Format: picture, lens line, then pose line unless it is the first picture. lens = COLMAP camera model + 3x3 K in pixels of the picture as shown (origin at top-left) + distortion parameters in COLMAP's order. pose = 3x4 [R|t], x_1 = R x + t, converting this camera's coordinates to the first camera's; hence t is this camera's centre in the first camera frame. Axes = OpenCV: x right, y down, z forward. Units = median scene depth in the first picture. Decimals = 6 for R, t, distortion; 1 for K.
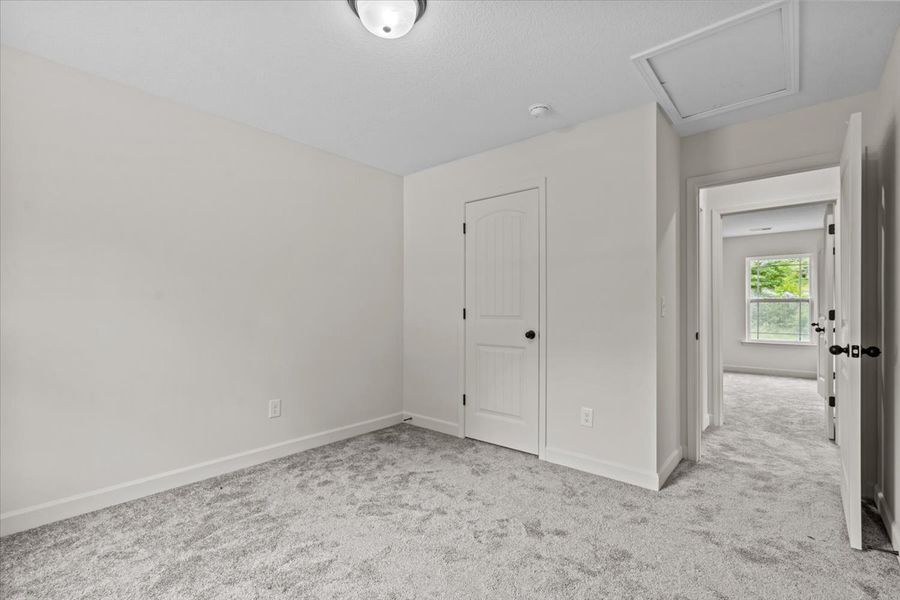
lens RADIAL K [[408.9, 0, 447.0], [0, 408.9, 306.3], [0, 0, 1]] dist [-0.000029, -0.000430]
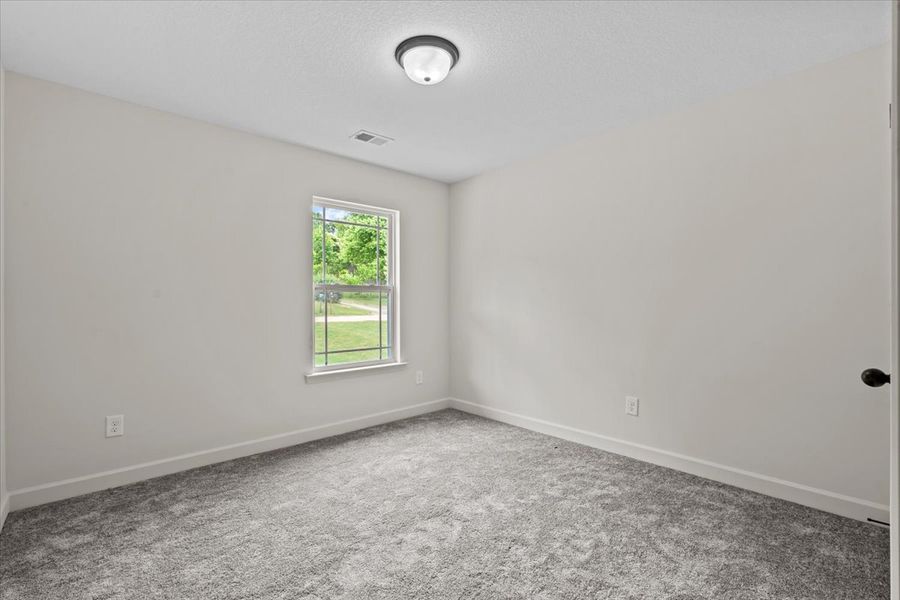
lens RADIAL K [[408.9, 0, 447.0], [0, 408.9, 306.3], [0, 0, 1]] dist [-0.000029, -0.000430]
pose [[-0.109580, 0.010147, -0.993926, 0.651363], [0.005909, 0.999937, 0.009557, -0.003144], [0.993960, -0.004826, -0.109633, 0.721231]]
